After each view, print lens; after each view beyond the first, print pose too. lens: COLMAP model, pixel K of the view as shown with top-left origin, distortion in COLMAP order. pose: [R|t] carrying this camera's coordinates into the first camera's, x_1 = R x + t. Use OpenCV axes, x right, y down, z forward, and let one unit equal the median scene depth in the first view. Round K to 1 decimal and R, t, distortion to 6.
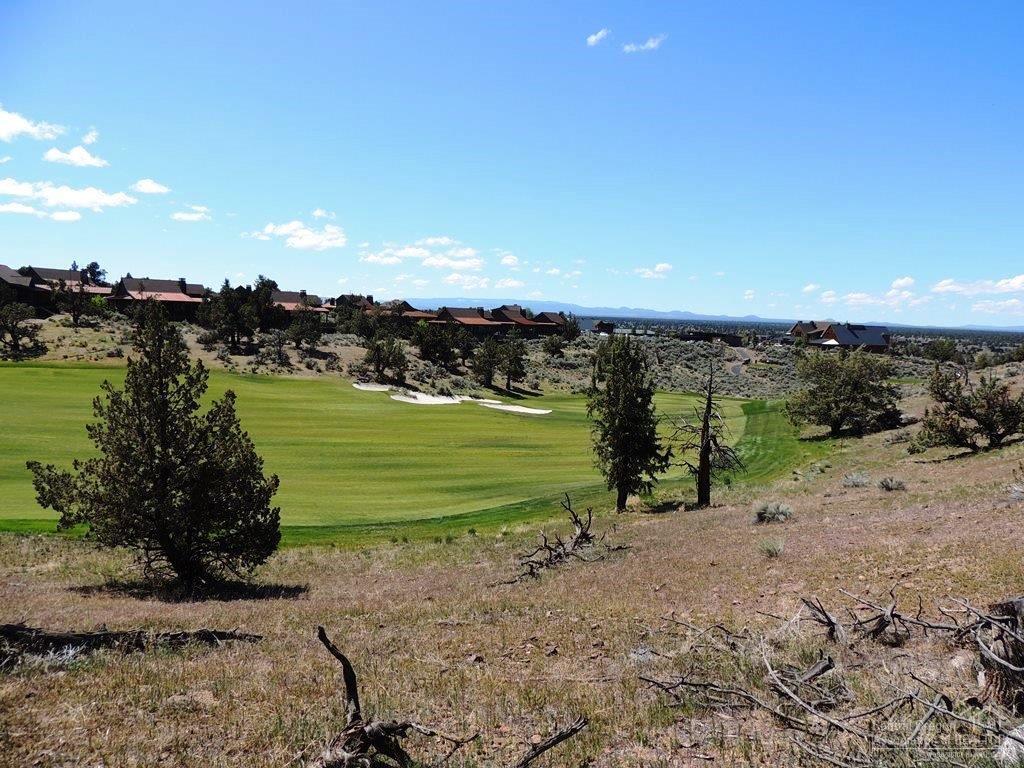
lens RADIAL K [[730.3, 0, 508.1], [0, 730.3, 383.2], [0, 0, 1]] dist [-0.013430, -0.006725]
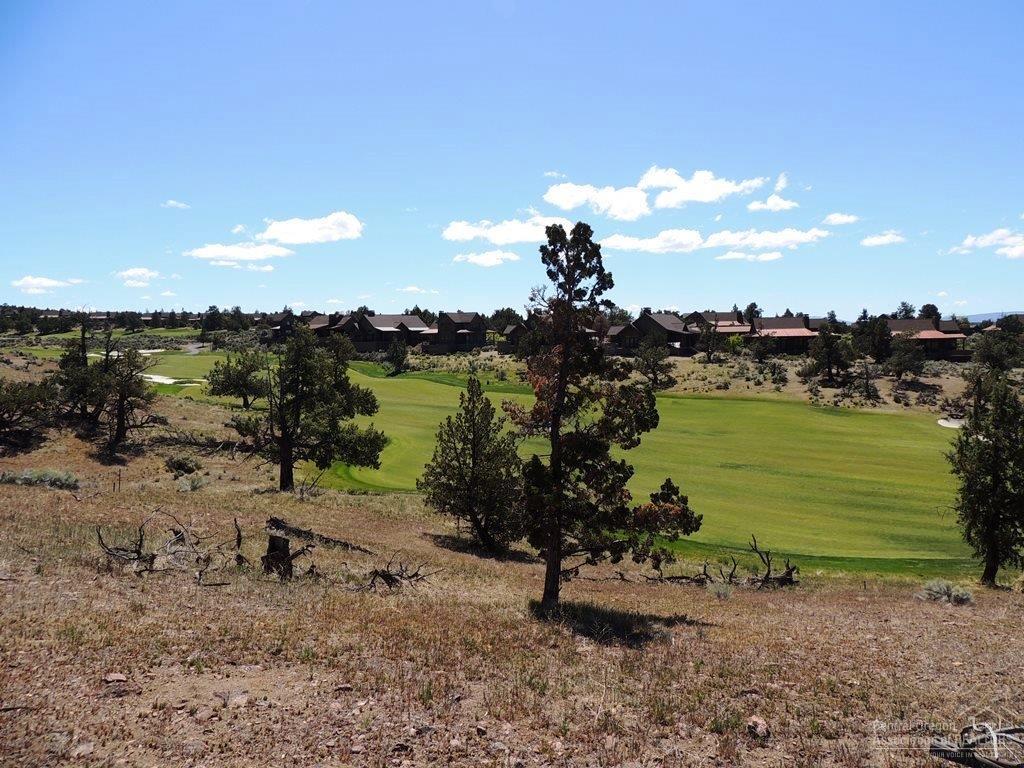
lens RADIAL K [[730.3, 0, 512.2], [0, 730.3, 381.8], [0, 0, 1]] dist [-0.013430, -0.006725]
pose [[0.622004, -0.003101, -0.783008, 0.123195], [-0.024923, 0.999407, -0.023756, -0.008287], [0.782617, 0.034291, 0.621558, -0.001250]]
